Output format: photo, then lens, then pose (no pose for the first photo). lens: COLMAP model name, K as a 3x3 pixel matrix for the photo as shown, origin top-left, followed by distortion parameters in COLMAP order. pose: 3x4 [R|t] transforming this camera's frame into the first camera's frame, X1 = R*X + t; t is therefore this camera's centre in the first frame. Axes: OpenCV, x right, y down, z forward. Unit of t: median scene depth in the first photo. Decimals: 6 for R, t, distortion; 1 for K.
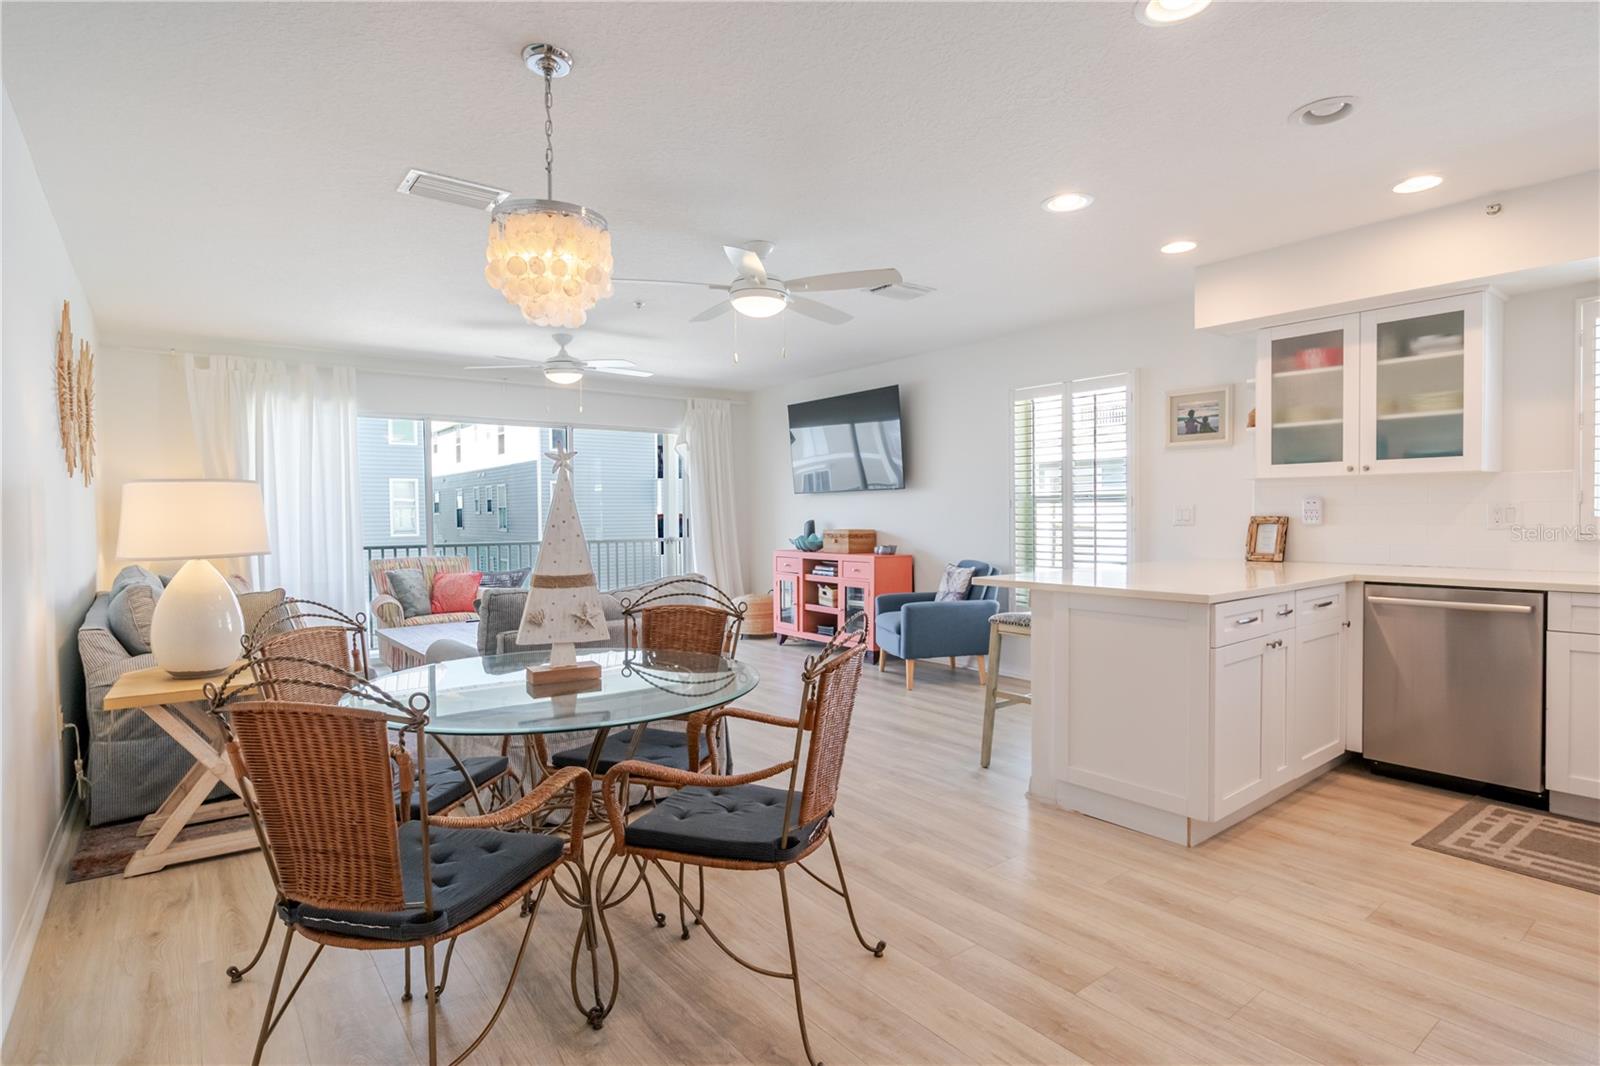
lens RADIAL K [[808.6, 0, 802.9], [0, 808.6, 536.7], [0, 0, 1]] dist [-0.004782, -0.004626]
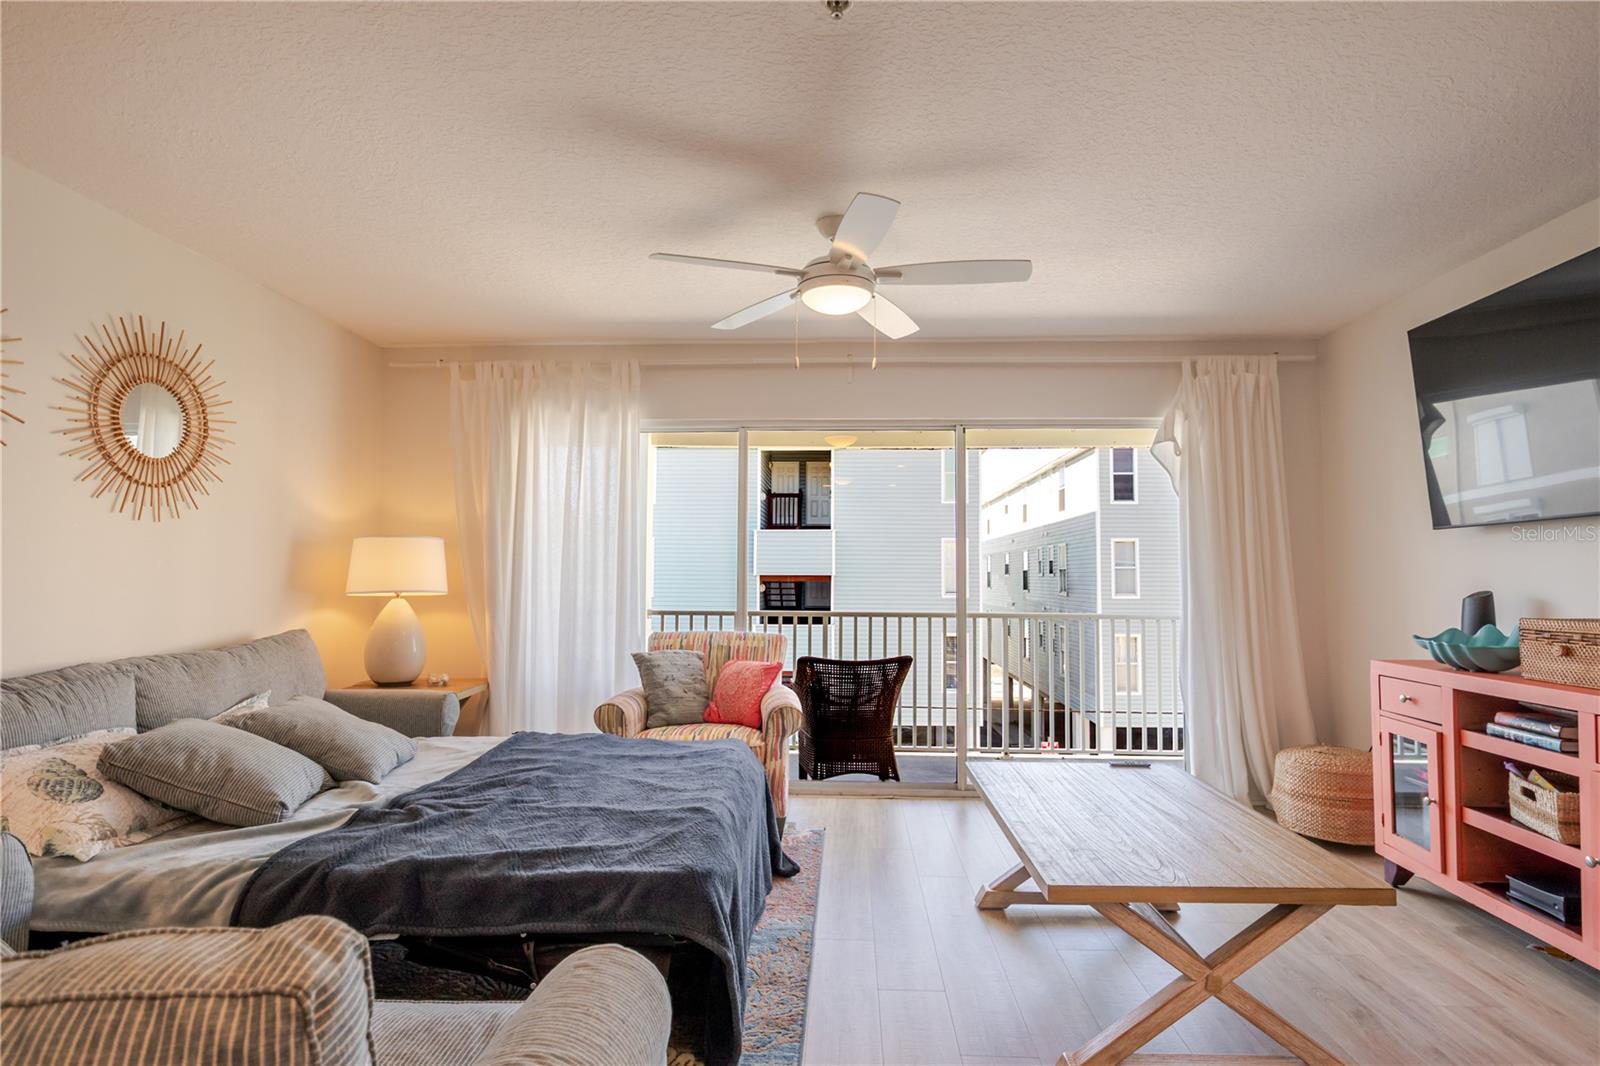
lens RADIAL K [[808.6, 0, 797.8], [0, 808.6, 534.8], [0, 0, 1]] dist [-0.004782, -0.004626]
pose [[0.762182, -0.020786, -0.647029, 0.012424], [-0.031746, 0.997082, -0.069428, -0.011373], [0.646584, 0.073457, 0.759298, 0.542034]]
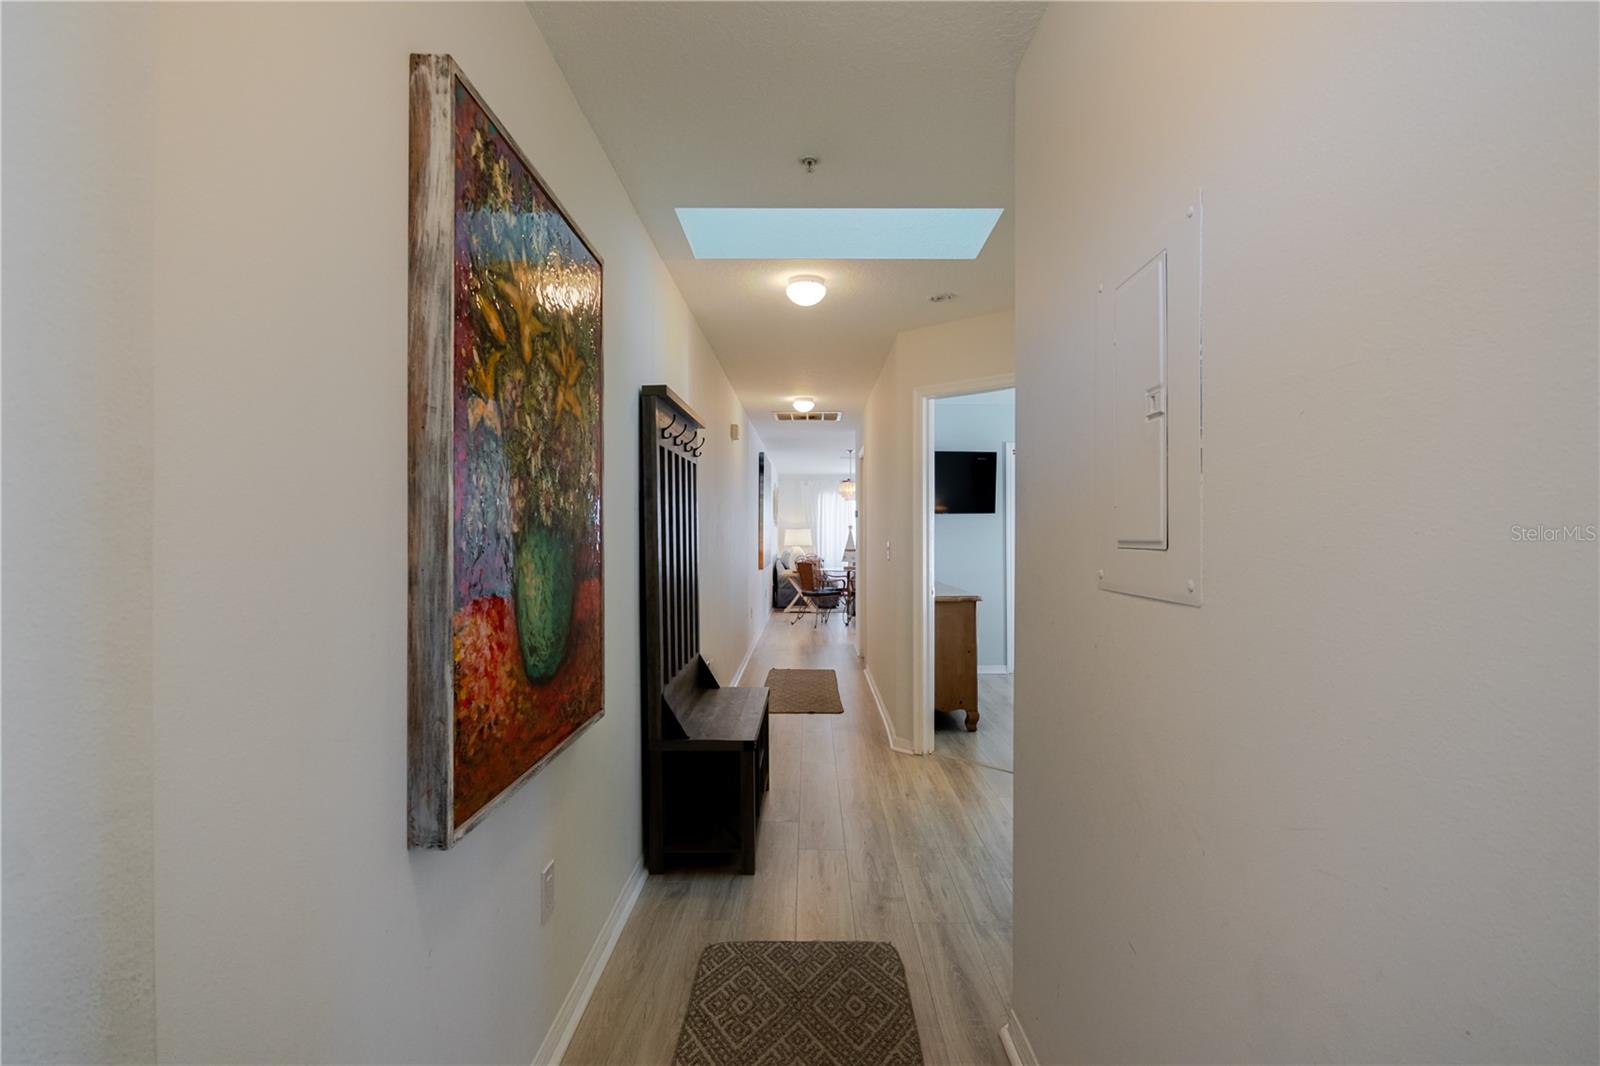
lens RADIAL K [[808.6, 0, 799.1], [0, 808.6, 530.5], [0, 0, 1]] dist [-0.004782, -0.004626]
pose [[0.781889, 0.006490, -0.623384, 0.958286], [-0.024767, 0.999480, -0.020659, 0.015418], [0.622926, 0.031592, 0.781643, -1.171882]]
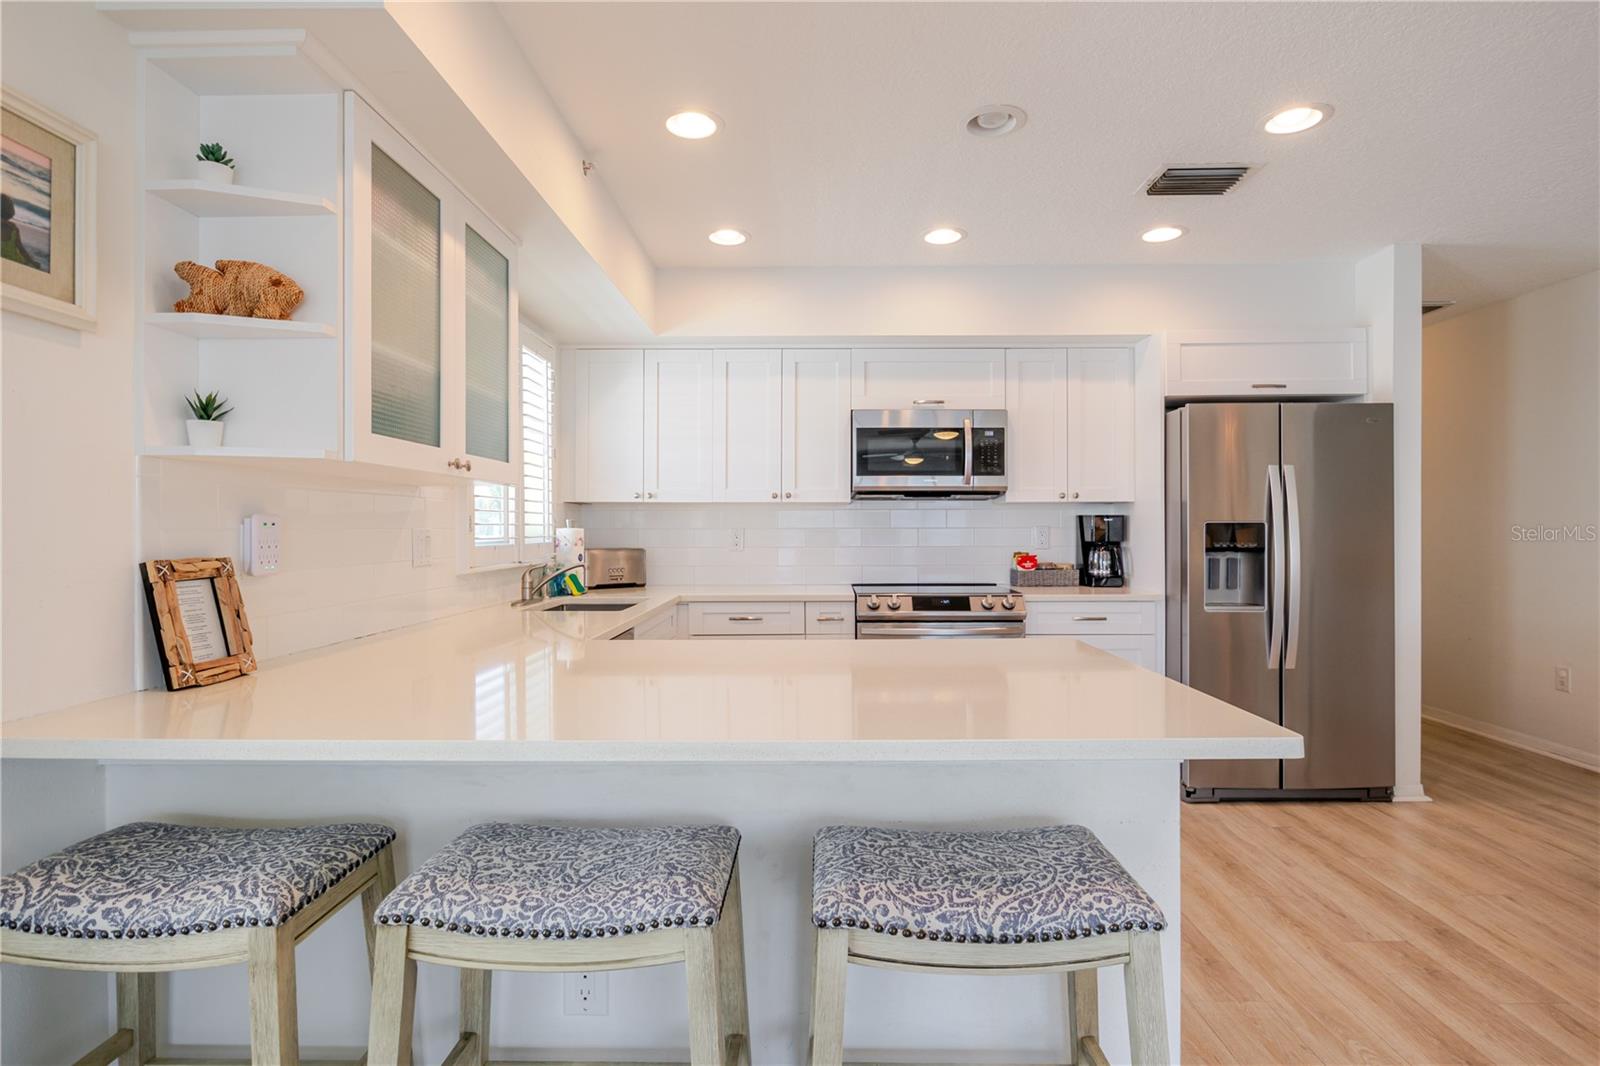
lens RADIAL K [[808.6, 0, 801.1], [0, 808.6, 530.0], [0, 0, 1]] dist [-0.004782, -0.004626]
pose [[-0.782366, 0.013064, 0.622682, 0.091034], [0.033802, 0.999197, 0.021507, -0.024459], [-0.621901, 0.037874, -0.782180, 0.756159]]
